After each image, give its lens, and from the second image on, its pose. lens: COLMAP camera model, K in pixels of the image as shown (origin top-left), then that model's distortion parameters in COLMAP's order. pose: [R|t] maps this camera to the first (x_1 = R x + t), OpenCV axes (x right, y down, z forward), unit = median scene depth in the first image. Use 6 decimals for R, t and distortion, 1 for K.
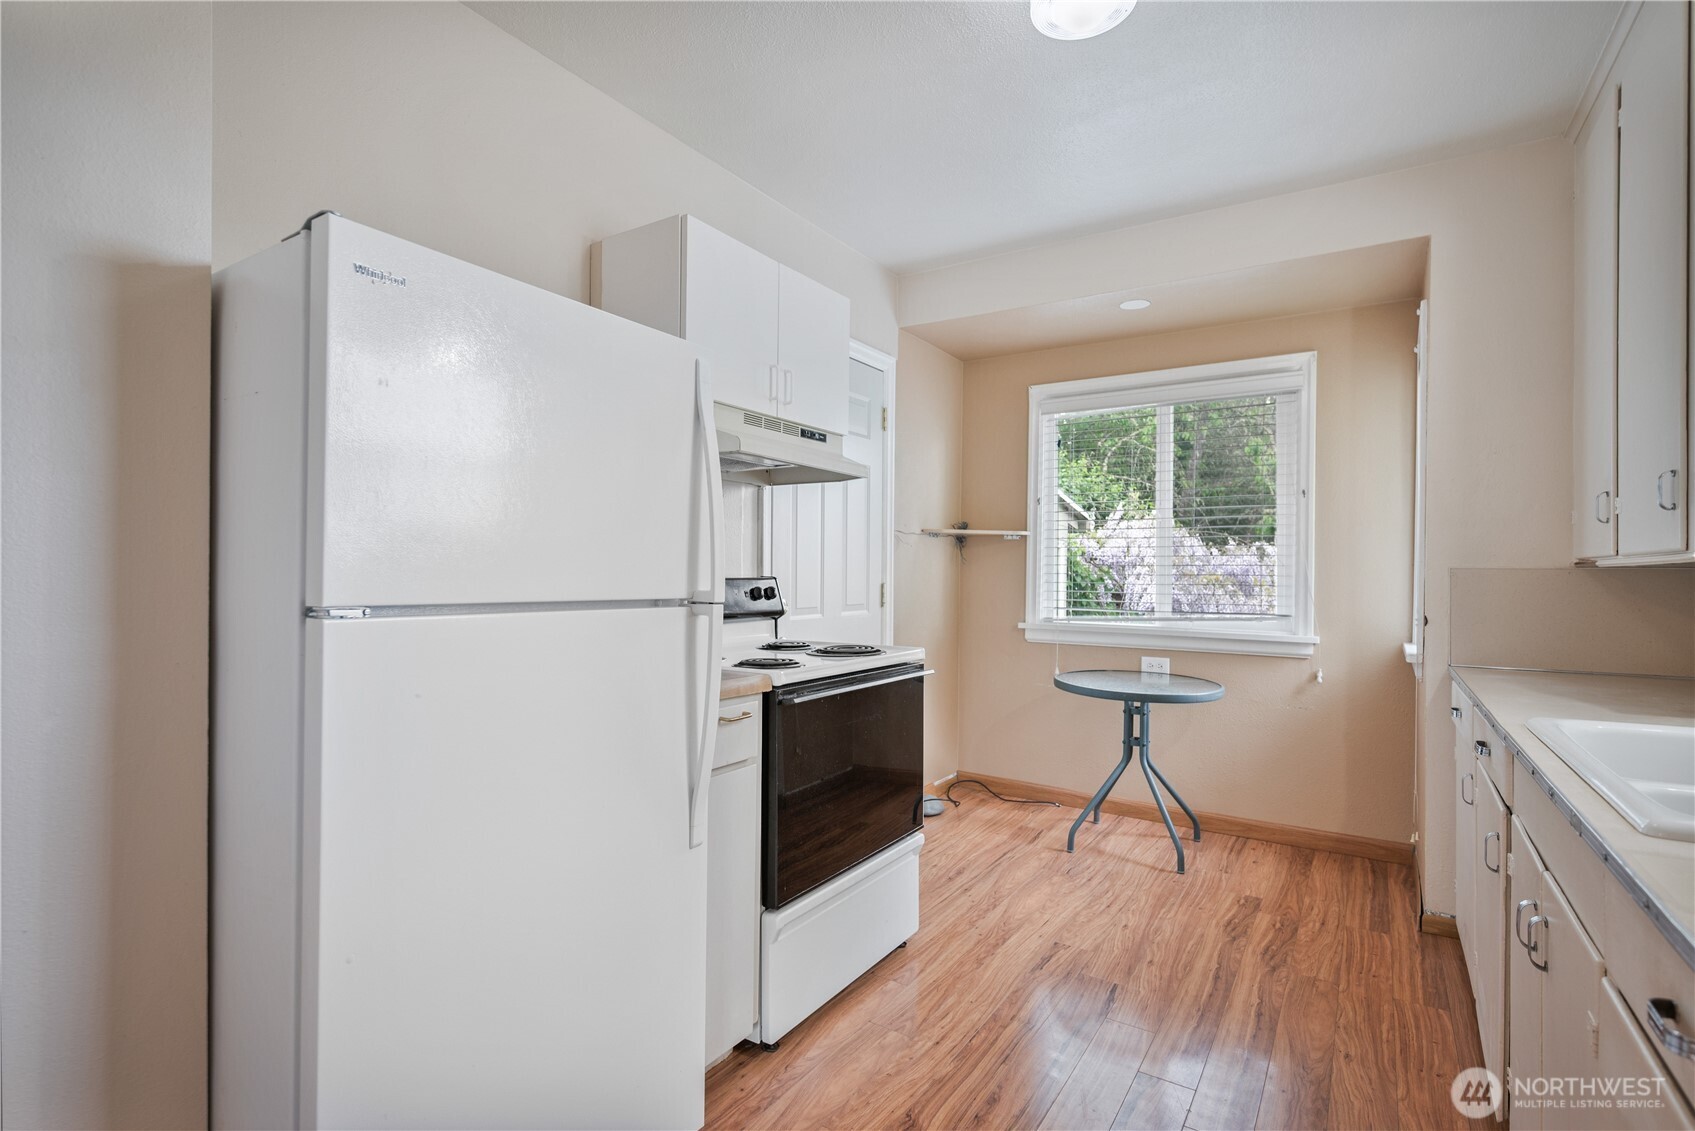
lens RADIAL K [[796.2, 0, 833.9], [0, 796.2, 571.5], [0, 0, 1]] dist [0.001292, -0.000070]
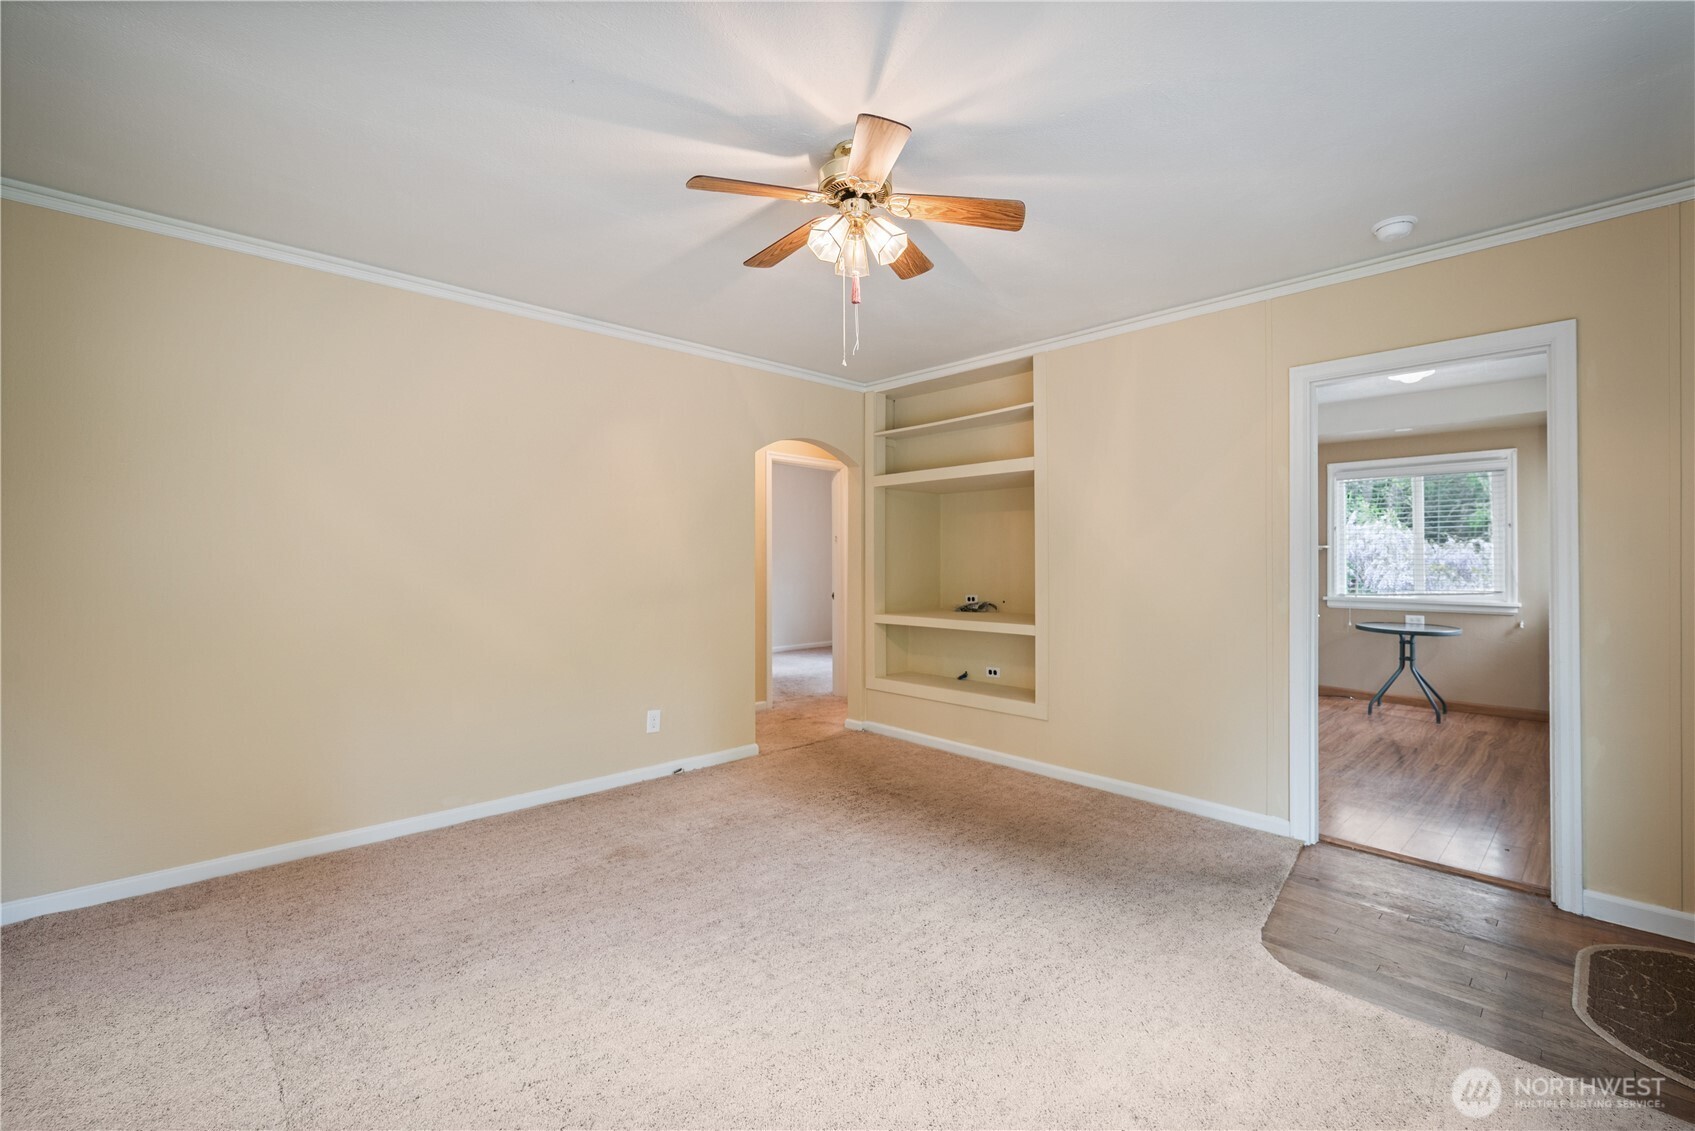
lens RADIAL K [[719.0, 0, 843.4], [0, 719.0, 554.4], [0, 0, 1]] dist [0.000765, -0.000003]
pose [[0.974783, -0.012054, -0.222830, -0.563611], [0.010630, 0.999915, -0.007588, -0.036613], [0.222902, 0.005028, 0.974828, -1.002824]]
